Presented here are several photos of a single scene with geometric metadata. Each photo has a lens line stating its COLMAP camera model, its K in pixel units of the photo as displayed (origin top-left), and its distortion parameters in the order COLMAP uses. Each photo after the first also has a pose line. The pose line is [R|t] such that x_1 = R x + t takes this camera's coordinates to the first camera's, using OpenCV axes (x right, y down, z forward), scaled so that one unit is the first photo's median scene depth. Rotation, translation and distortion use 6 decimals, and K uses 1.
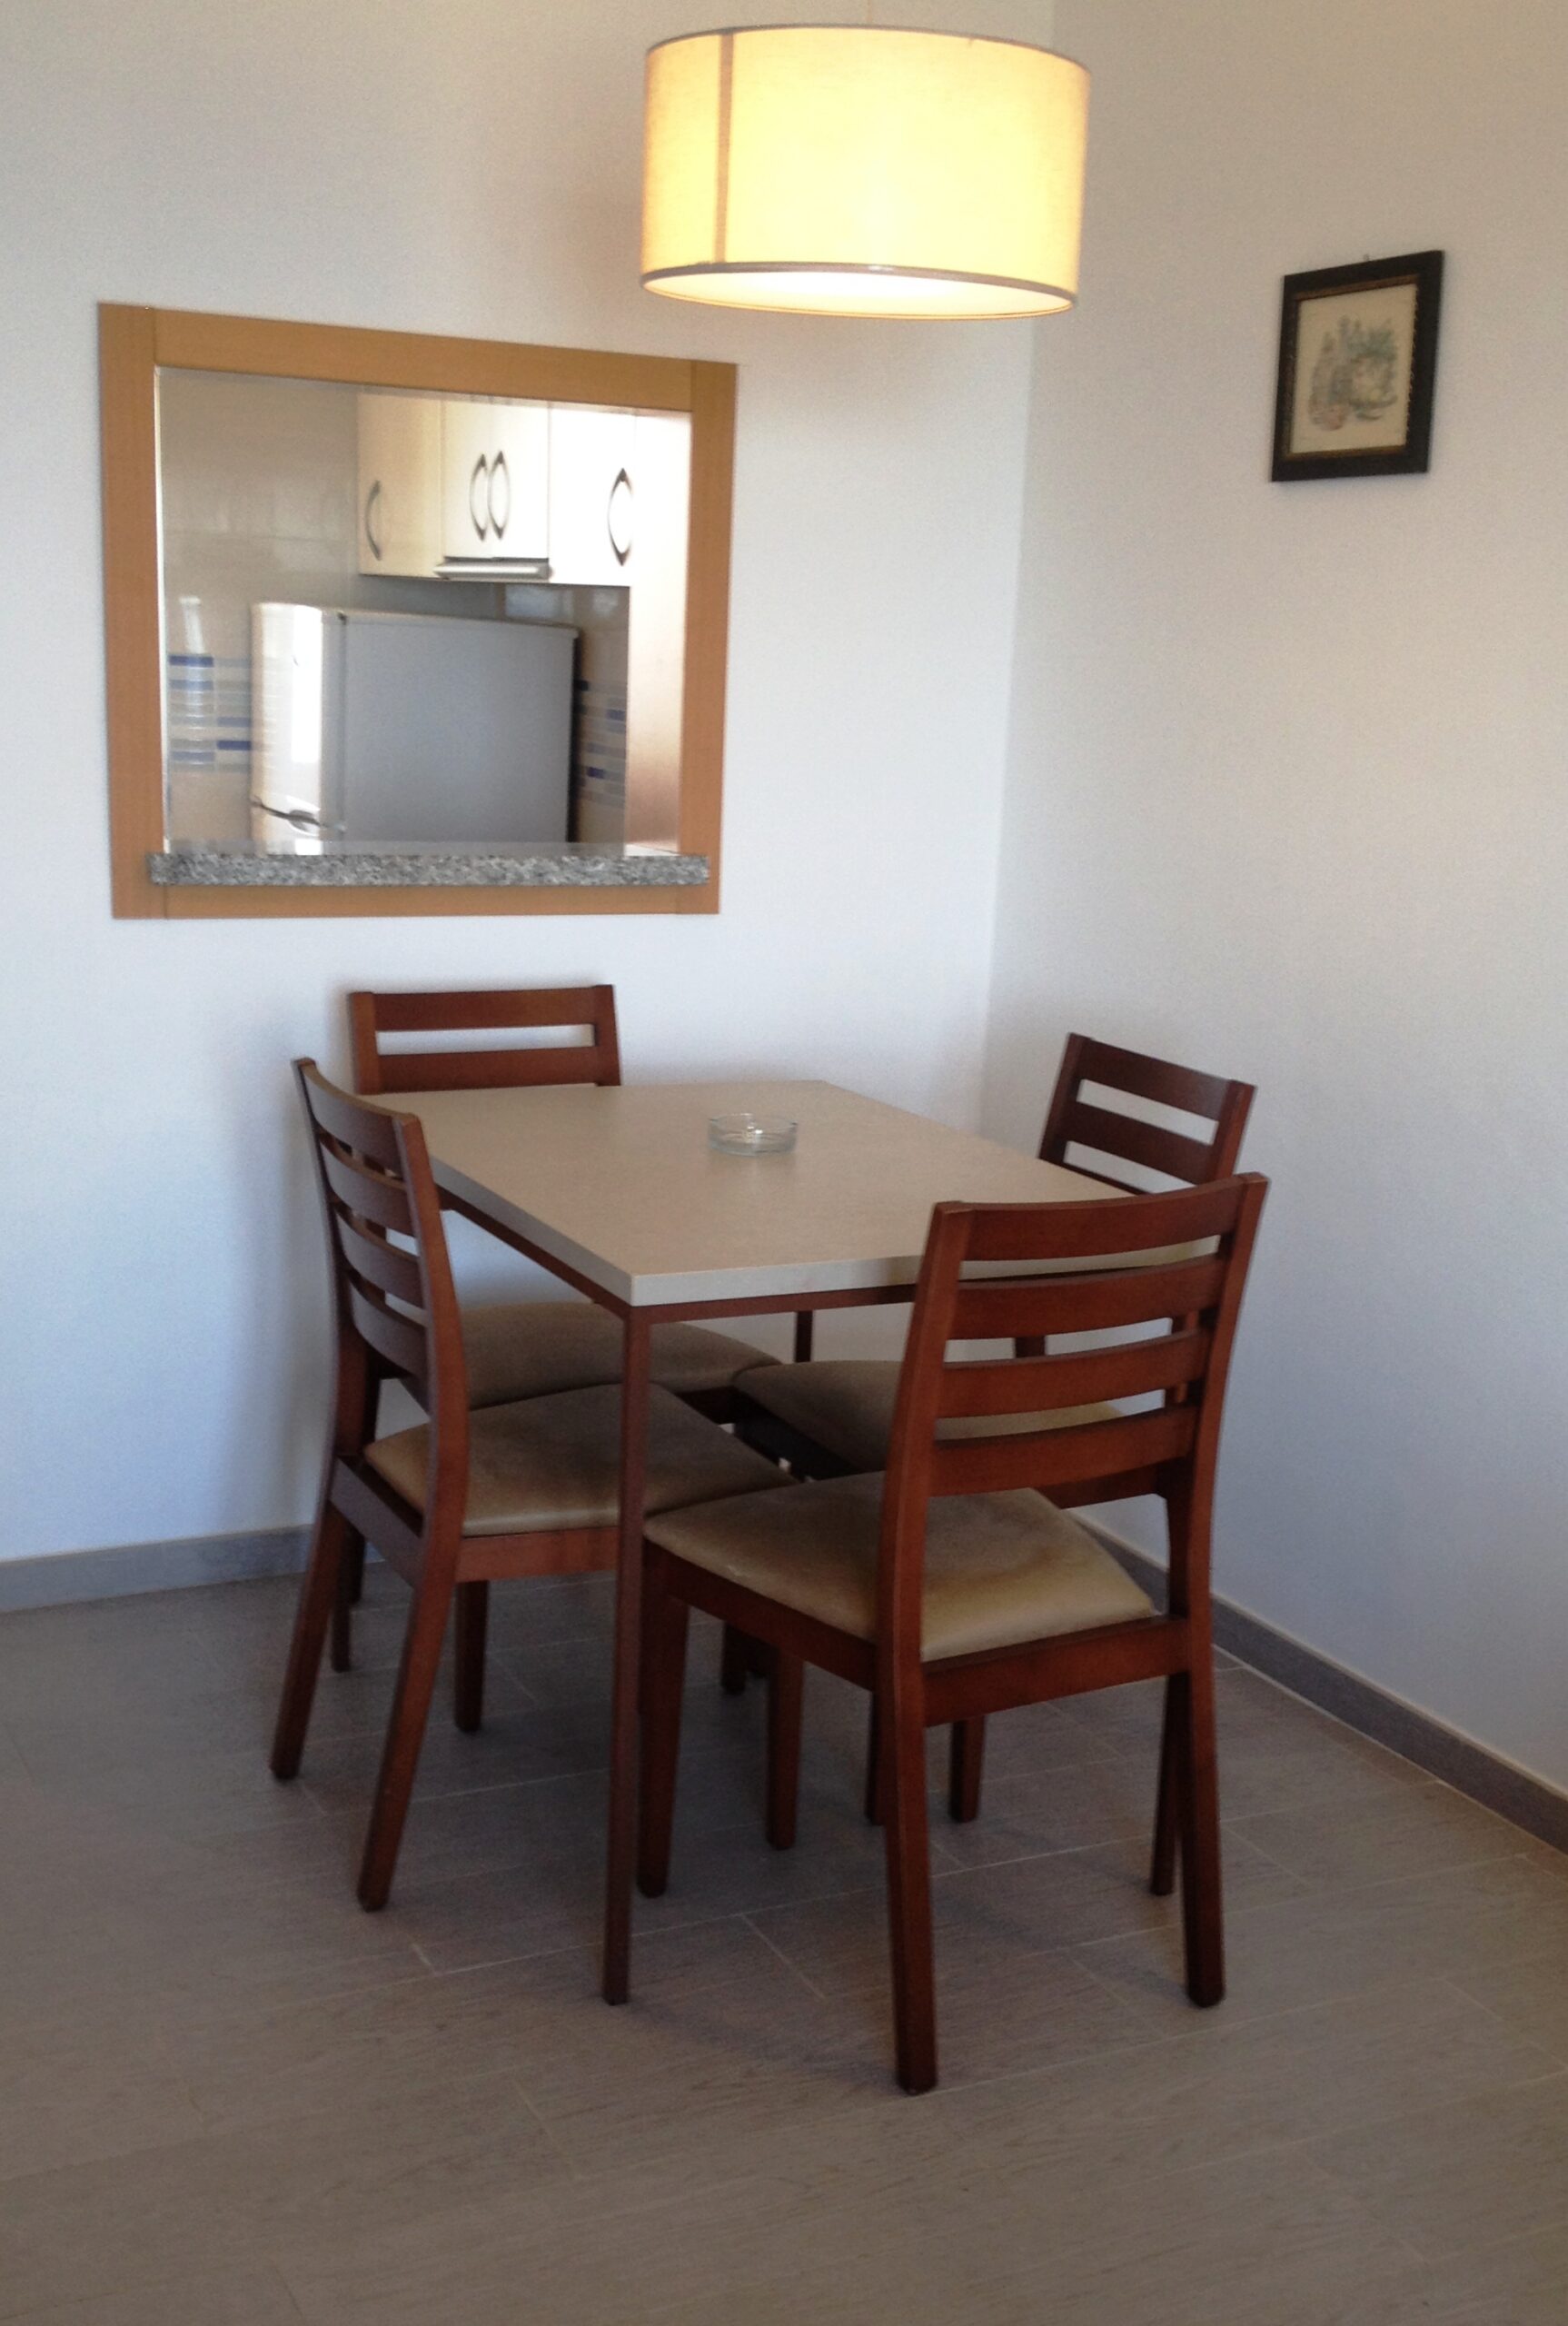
lens RADIAL K [[2542.7, 0, 793.4], [0, 2542.7, 1160.7], [0, 0, 1]] dist [0.060224, 0.000000]
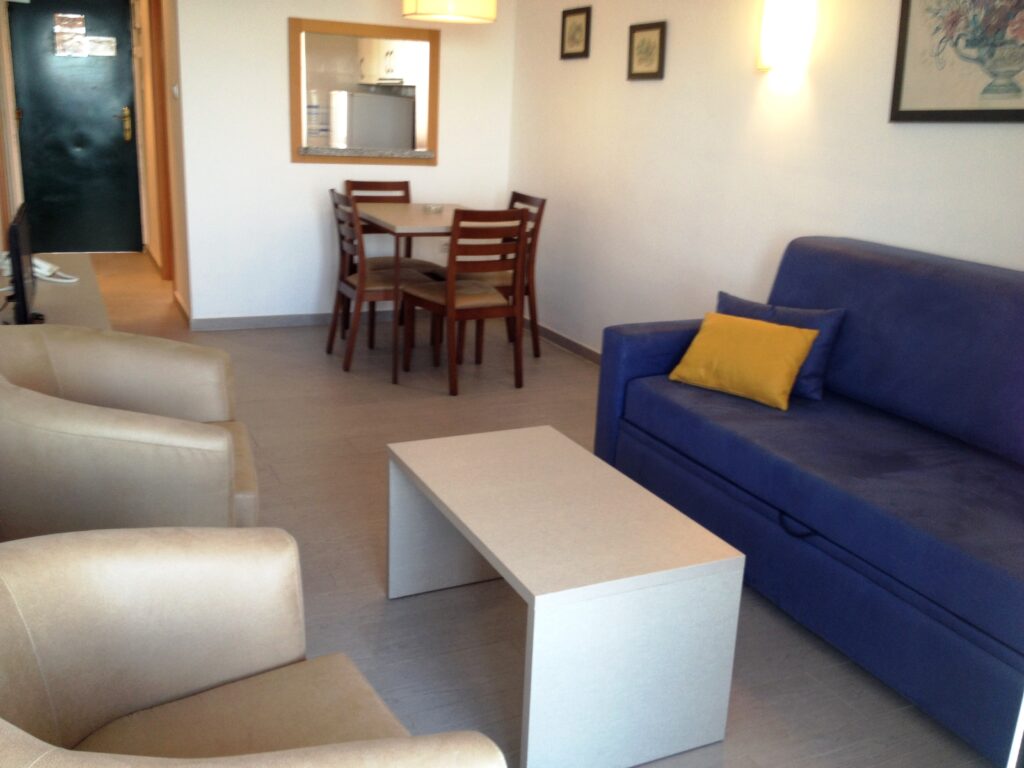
lens RADIAL K [[1039.8, 0, 507.9], [0, 1039.8, 384.8], [0, 0, 1]] dist [0.080183, 0.000000]
pose [[0.998202, 0.018194, -0.057106, 0.192921], [-0.015560, 0.998810, 0.046230, 0.180955], [0.057879, -0.045258, 0.997297, -0.709304]]
